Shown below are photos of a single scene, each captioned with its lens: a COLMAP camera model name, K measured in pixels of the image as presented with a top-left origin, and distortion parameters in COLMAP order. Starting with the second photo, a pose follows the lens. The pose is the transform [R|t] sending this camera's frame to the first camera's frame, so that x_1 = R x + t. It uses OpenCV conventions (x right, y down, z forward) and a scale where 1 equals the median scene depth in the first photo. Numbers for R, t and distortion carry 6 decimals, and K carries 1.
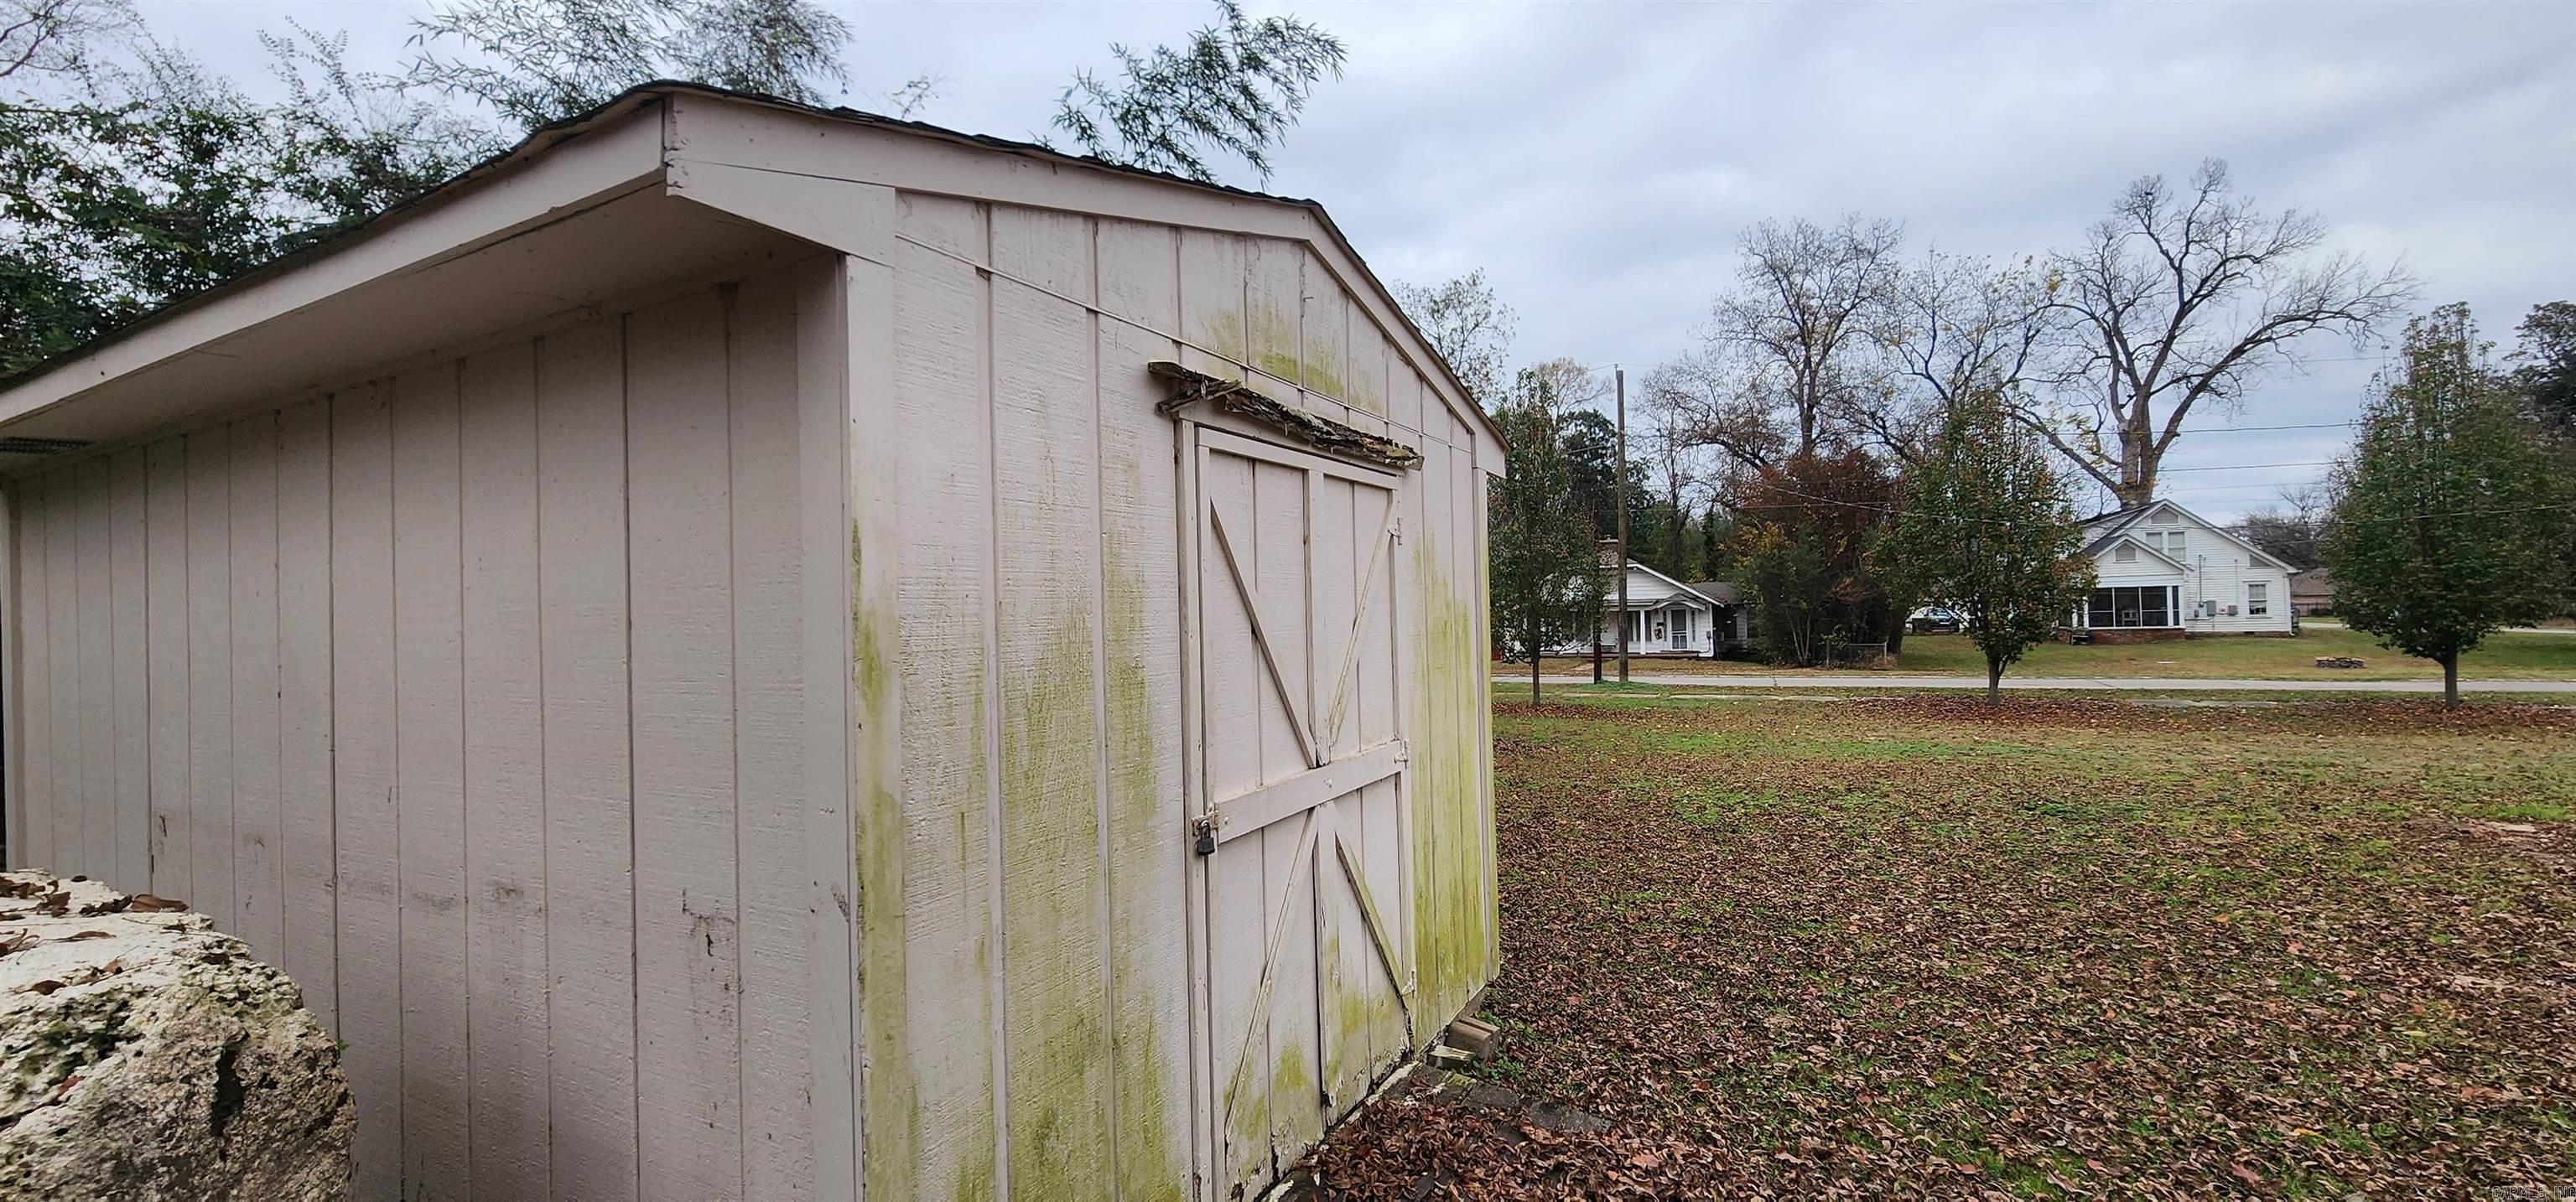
lens RADIAL K [[1057.8, 0, 1288.0], [0, 1057.8, 601.0], [0, 0, 1]] dist [0.000040, -0.000134]
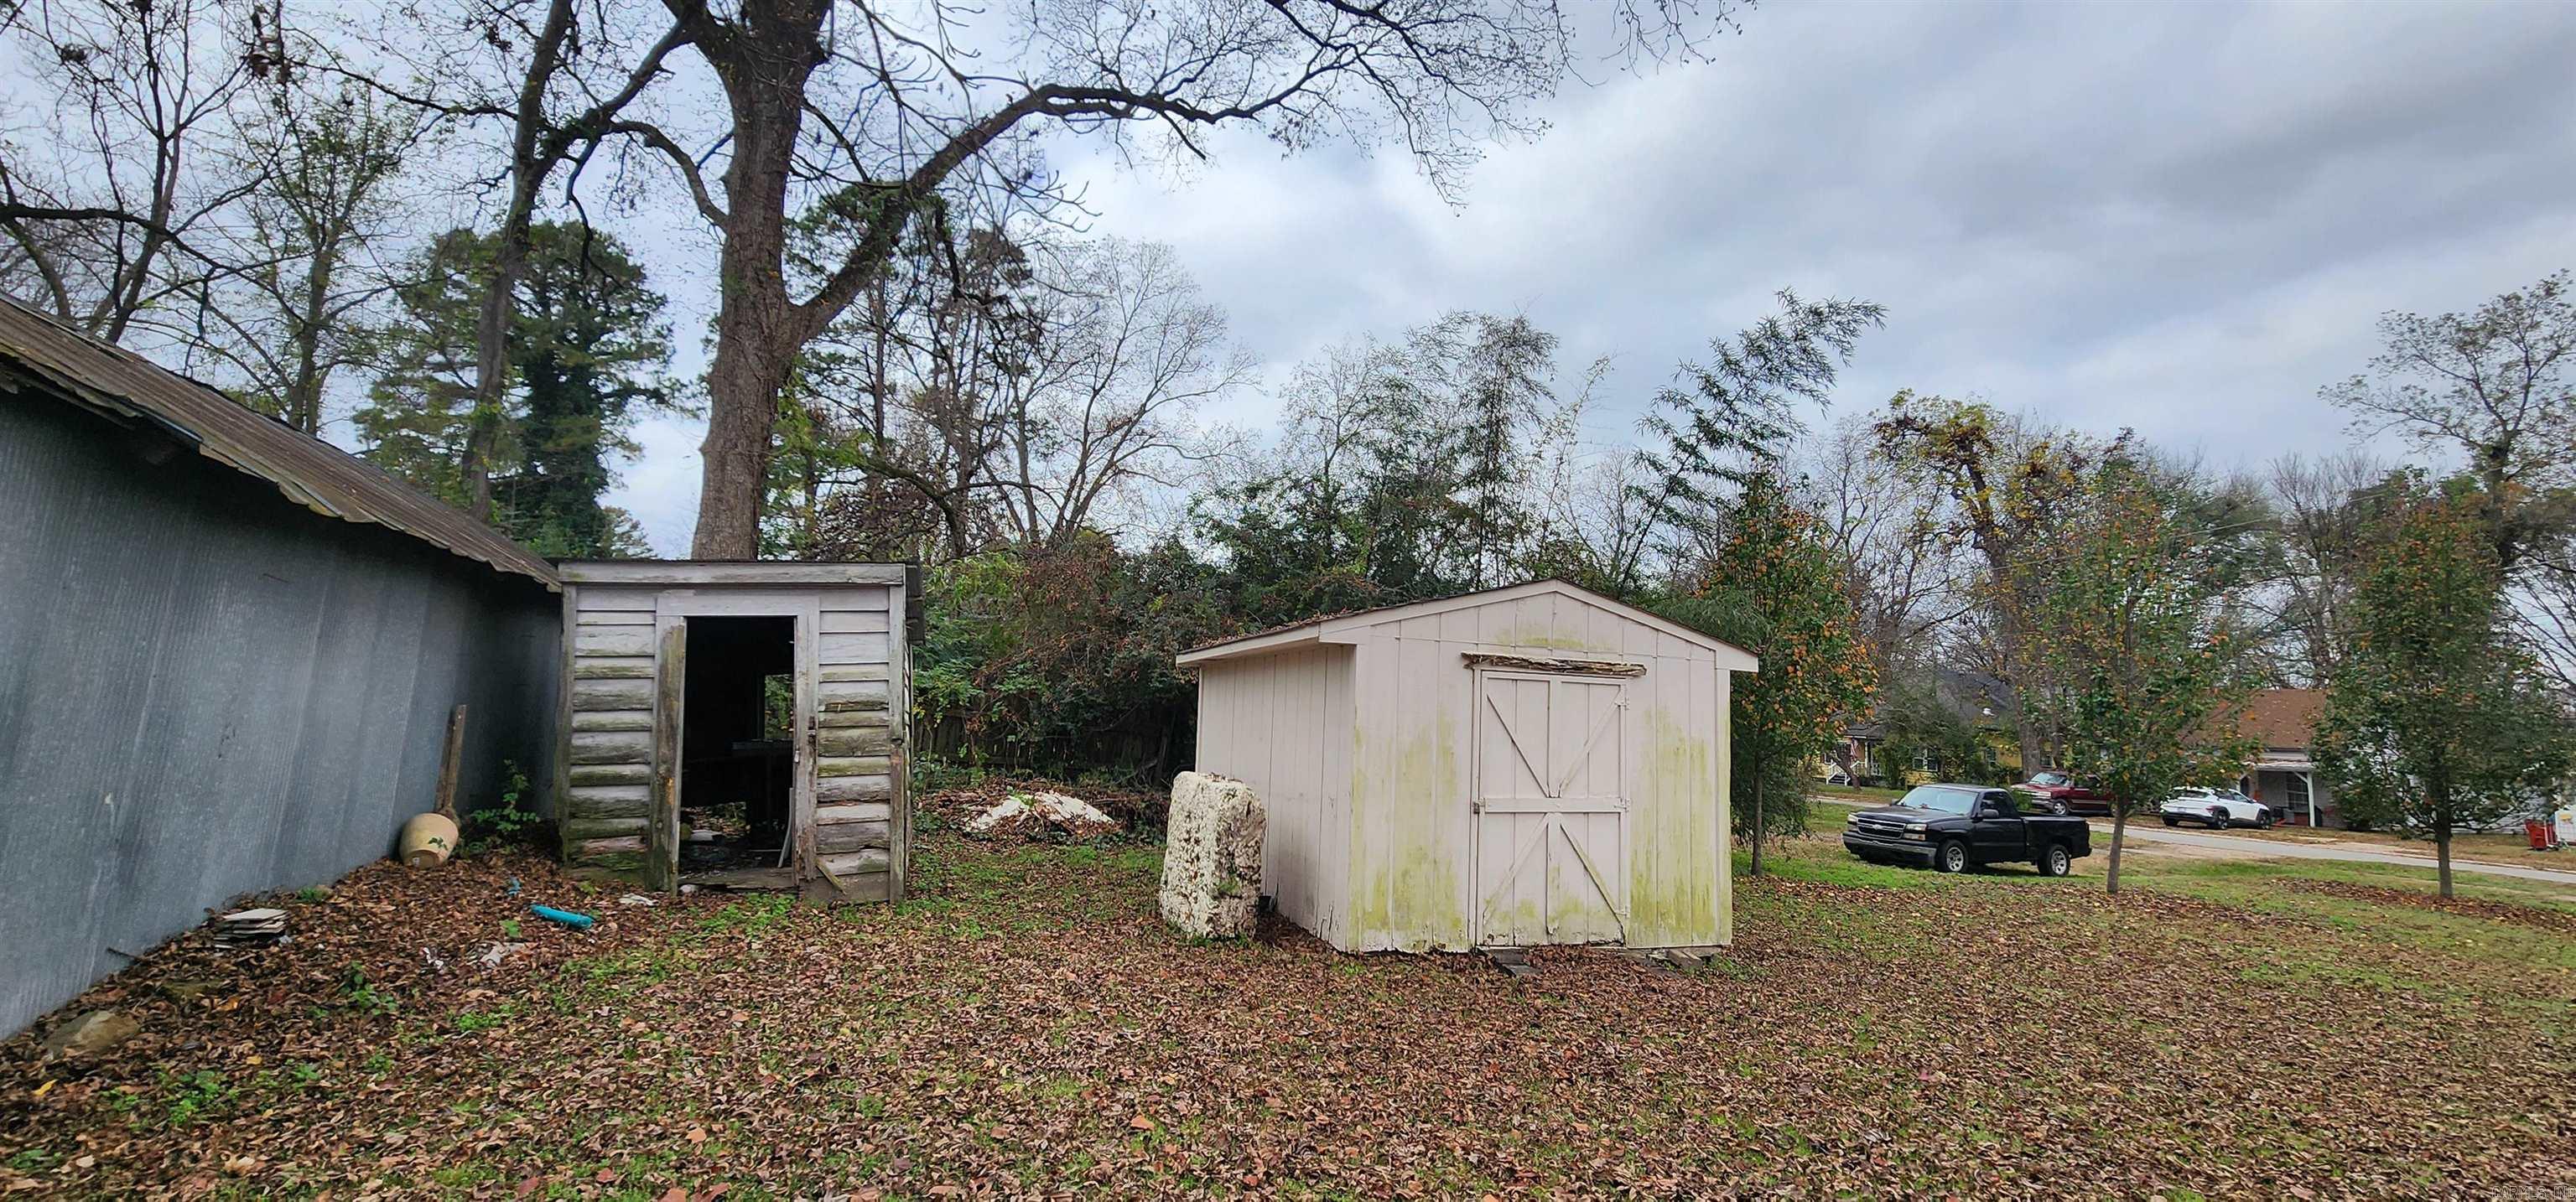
lens RADIAL K [[1057.8, 0, 1288.0], [0, 1057.8, 601.0], [0, 0, 1]] dist [0.000040, -0.000134]
pose [[0.734312, -0.019128, -0.678543, 1.328628], [-0.052019, 0.995078, -0.084345, -0.067730], [0.676816, 0.097233, 0.729702, -1.364759]]
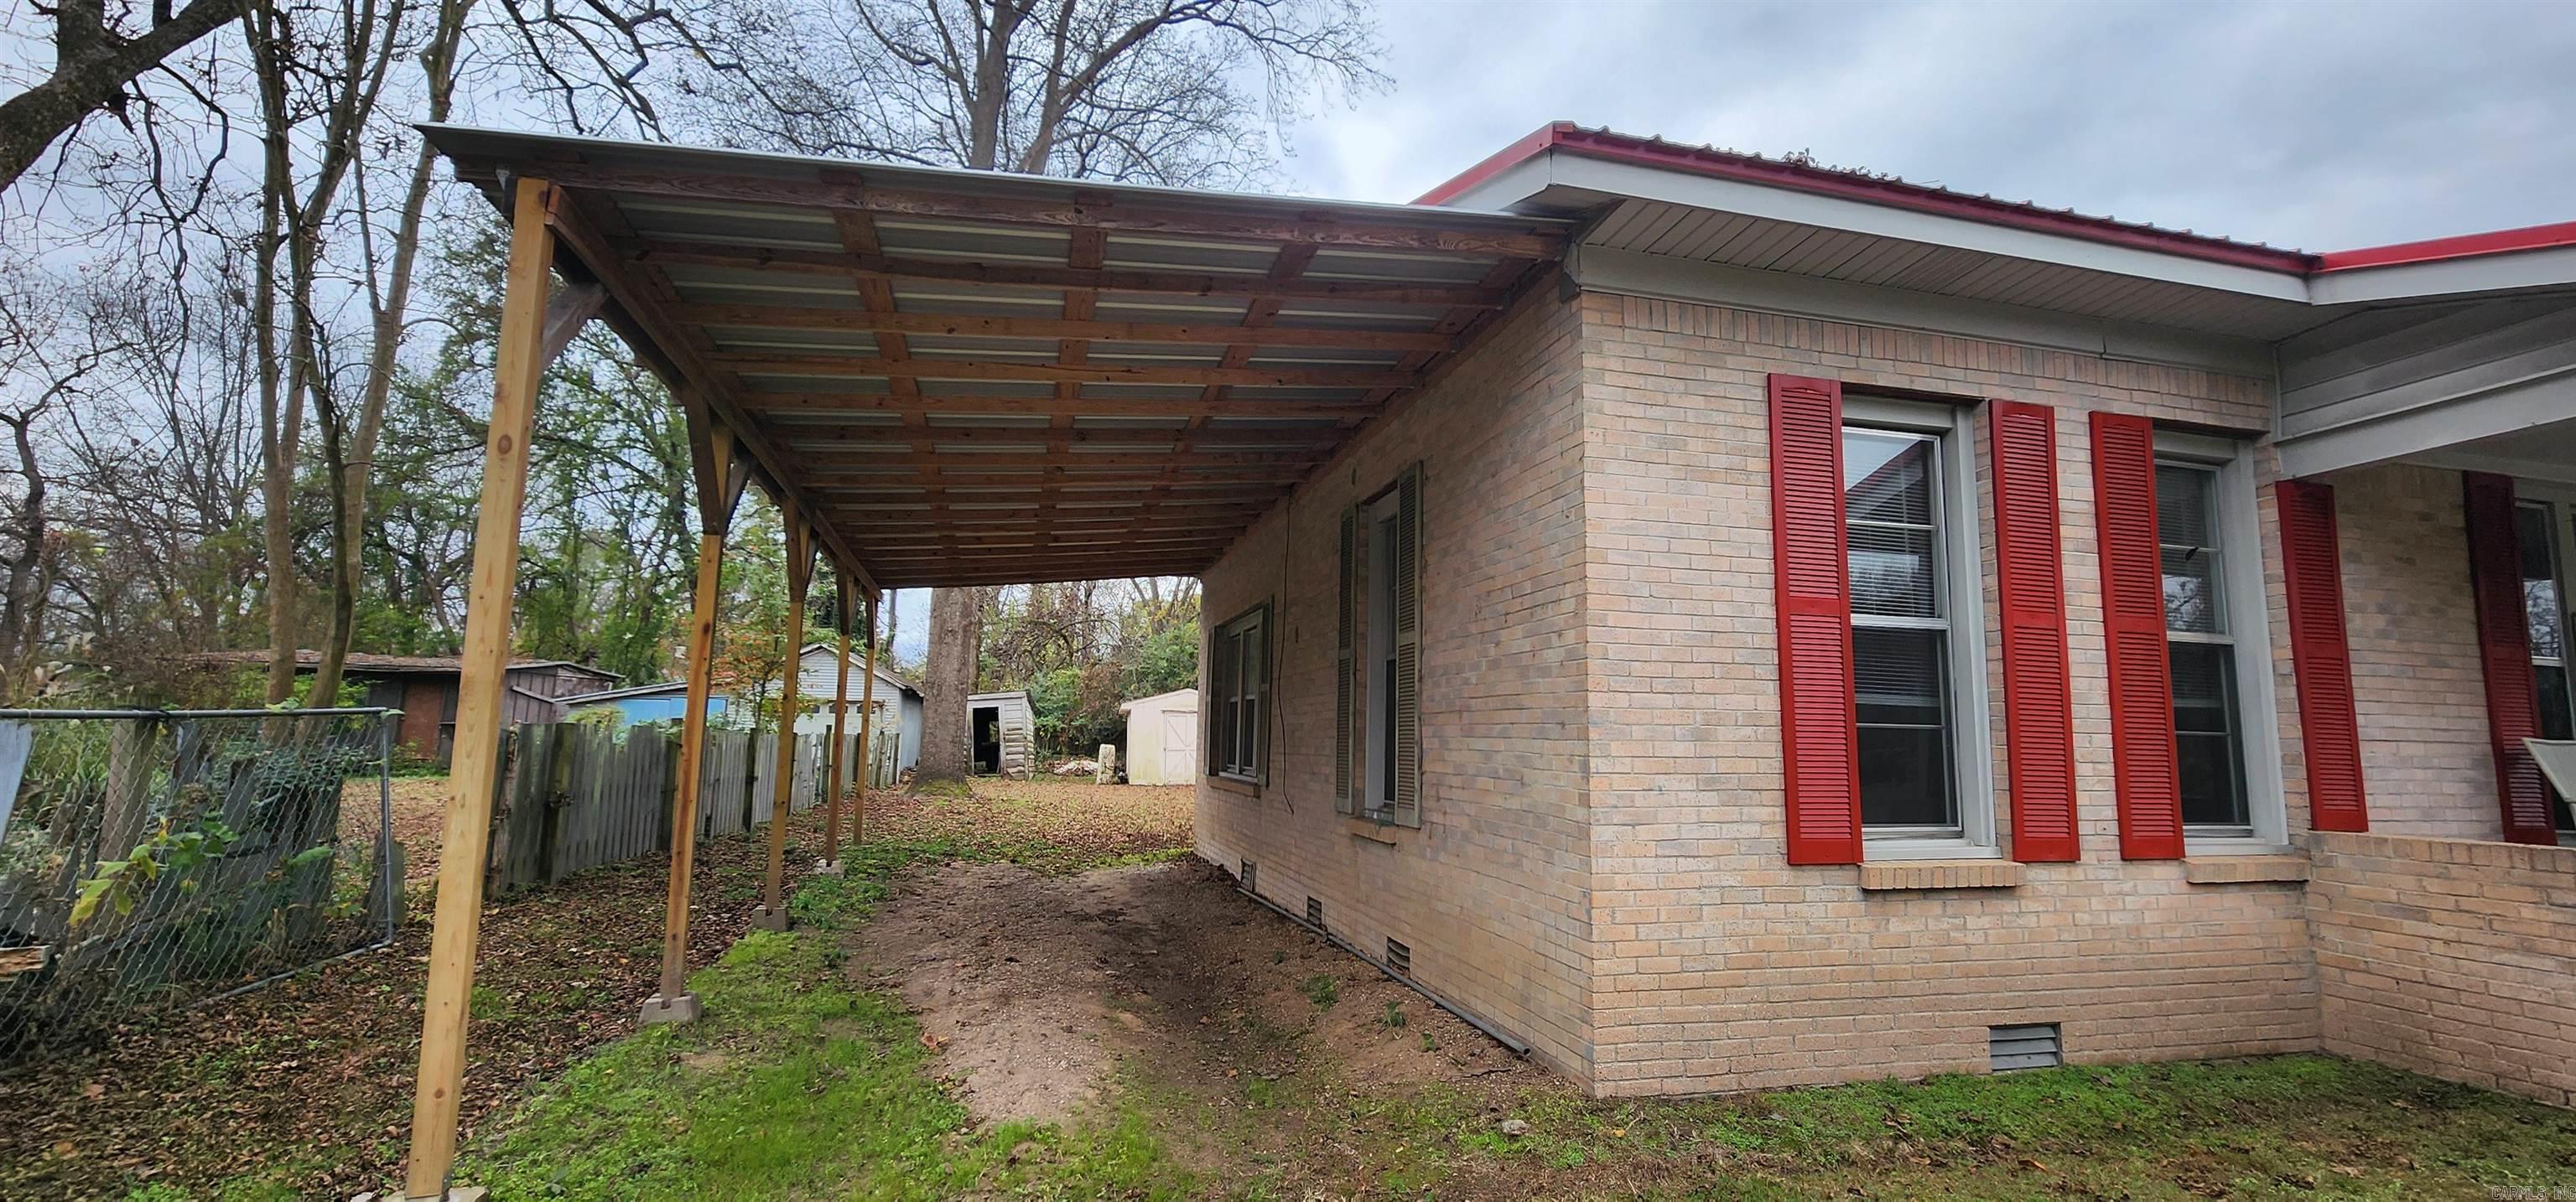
lens RADIAL K [[1057.8, 0, 1288.0], [0, 1057.8, 601.0], [0, 0, 1]] dist [0.000040, -0.000134]
pose [[0.618378, -0.078213, -0.781979, 8.599777], [-0.006657, 0.994478, -0.104731, -0.161464], [0.785853, 0.069969, 0.614443, -4.489424]]
